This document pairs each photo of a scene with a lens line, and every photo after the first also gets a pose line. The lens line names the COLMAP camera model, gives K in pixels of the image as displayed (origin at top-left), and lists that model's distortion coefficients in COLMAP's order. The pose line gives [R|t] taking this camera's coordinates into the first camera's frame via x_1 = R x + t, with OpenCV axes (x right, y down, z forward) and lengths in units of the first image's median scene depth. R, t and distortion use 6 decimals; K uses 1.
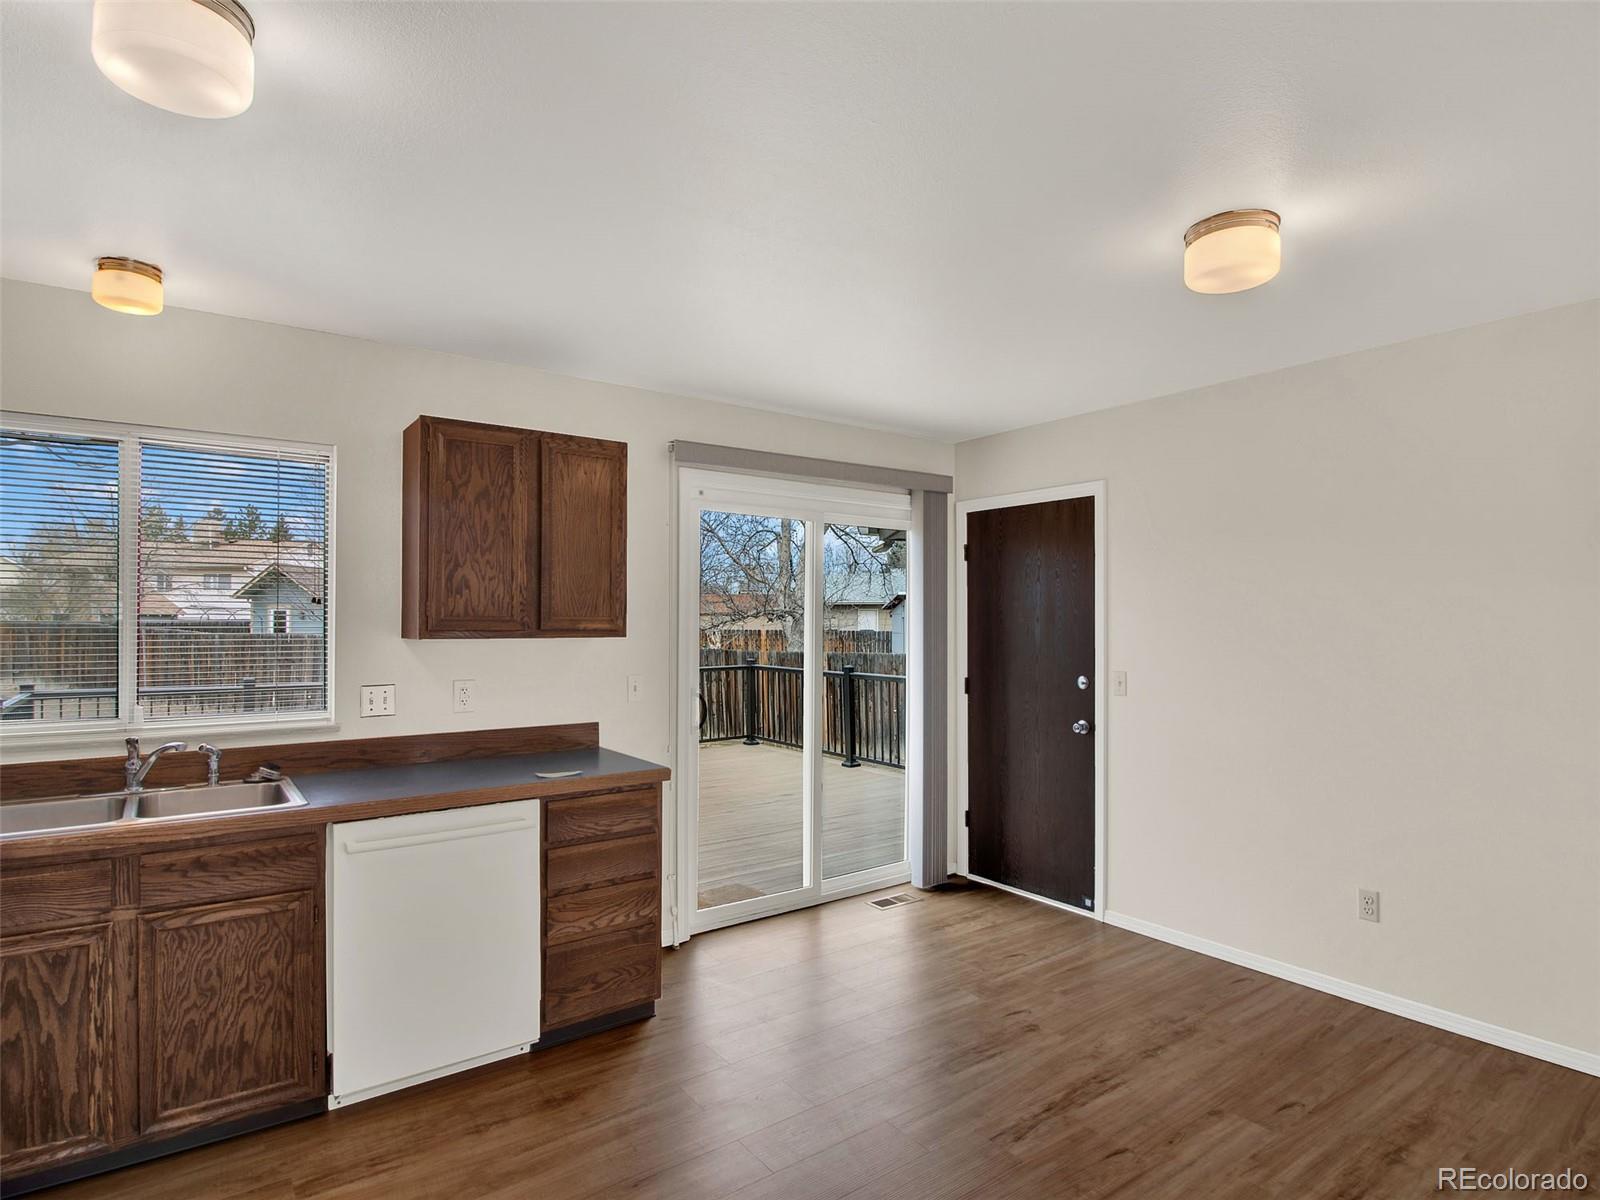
lens RADIAL K [[858.3, 0, 800.0], [0, 858.3, 600.0], [0, 0, 1]] dist [-0.000383, -0.018778]
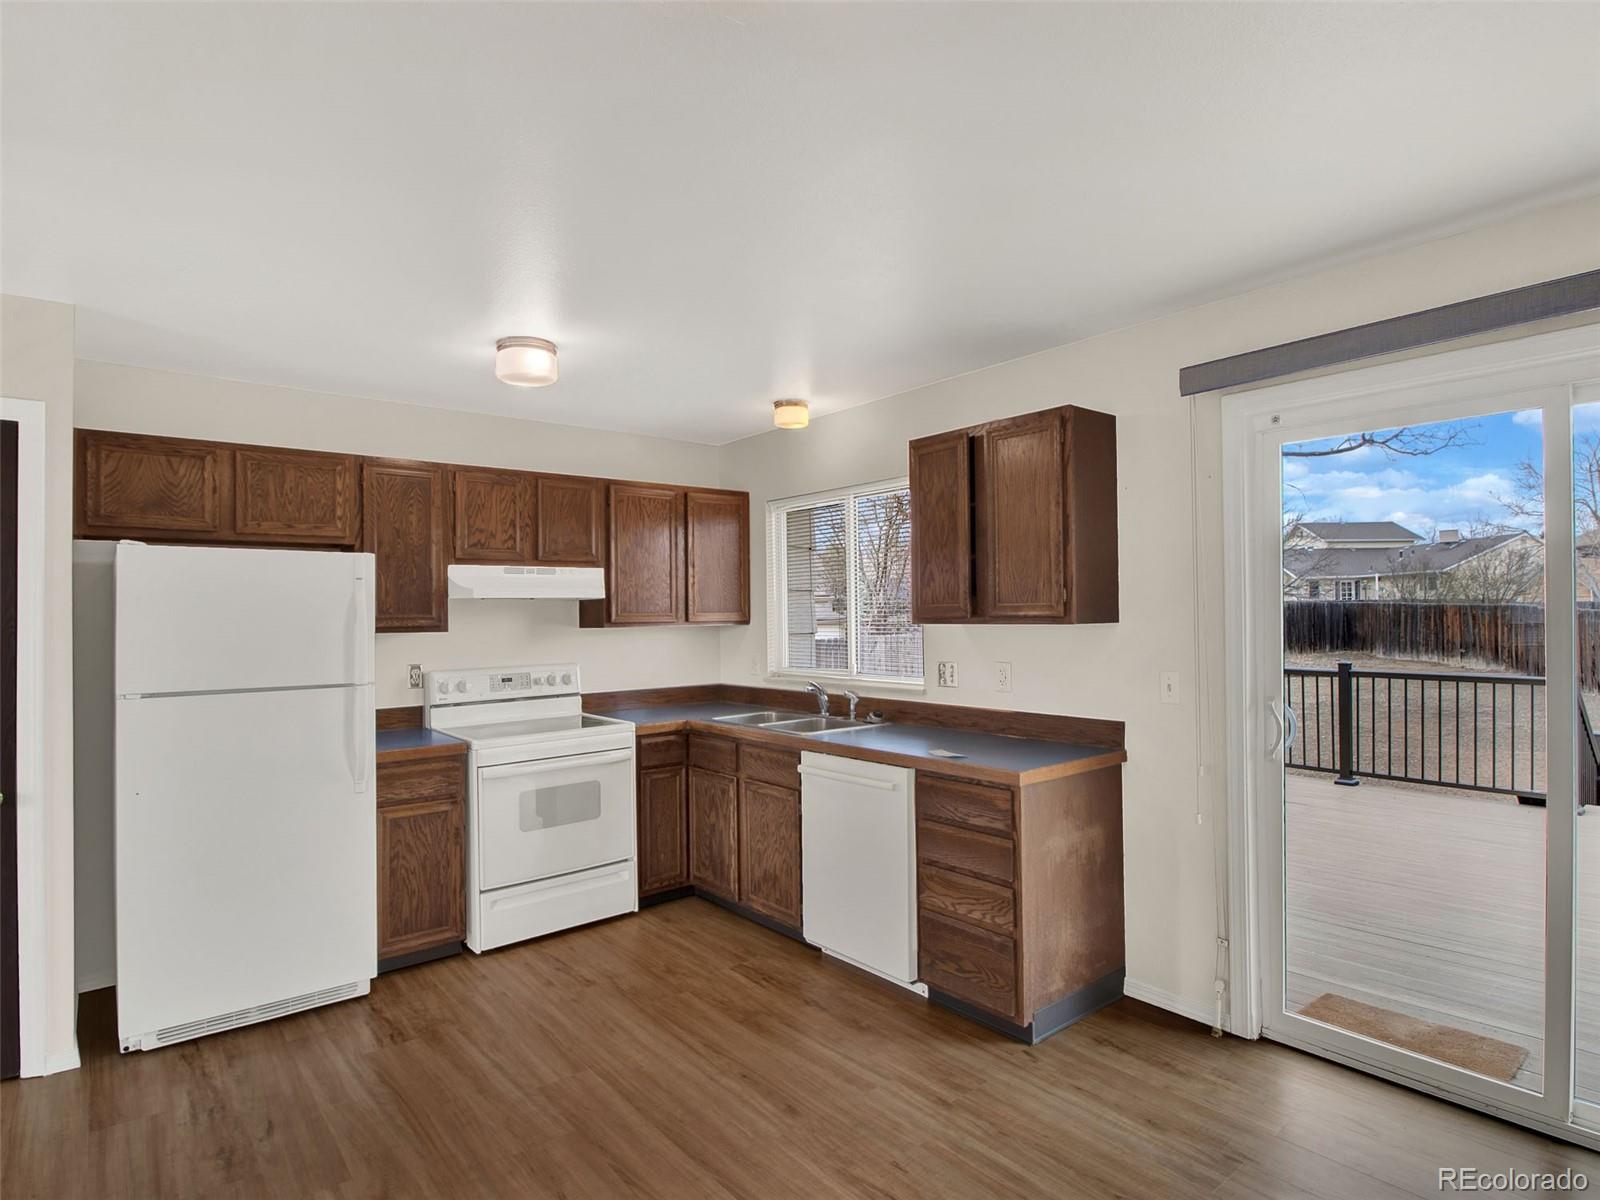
lens RADIAL K [[858.3, 0, 800.0], [0, 858.3, 600.0], [0, 0, 1]] dist [-0.000383, -0.018778]
pose [[0.041377, -0.019292, -0.998957, 0.778806], [0.041652, 0.998978, -0.017568, 0.025222], [0.998275, -0.040881, 0.042138, 0.793153]]
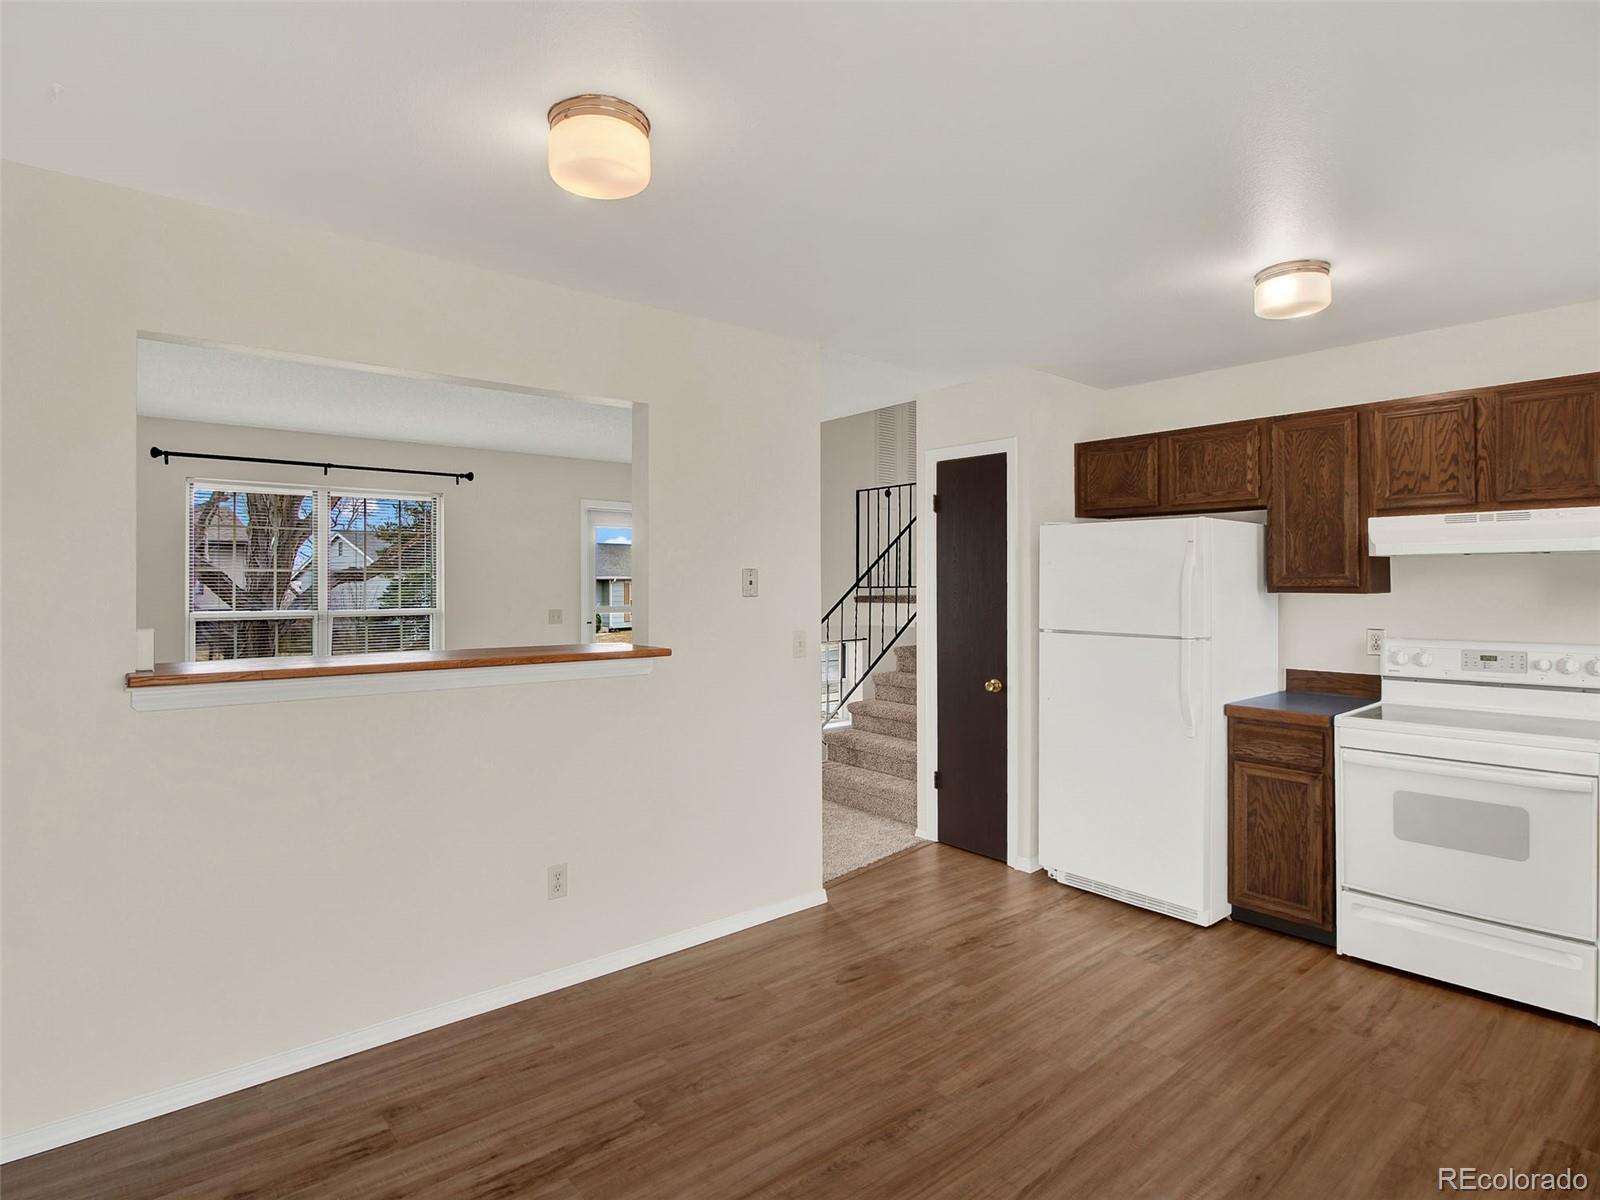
lens RADIAL K [[859.9, 0, 799.2], [0, 859.9, 578.3], [0, 0, 1]] dist [-0.000134, -0.008562]
pose [[-0.998374, -0.002851, -0.056930, 0.265255], [-0.000967, 0.999452, -0.033092, 0.047959], [0.056993, -0.032983, -0.997830, 1.448980]]
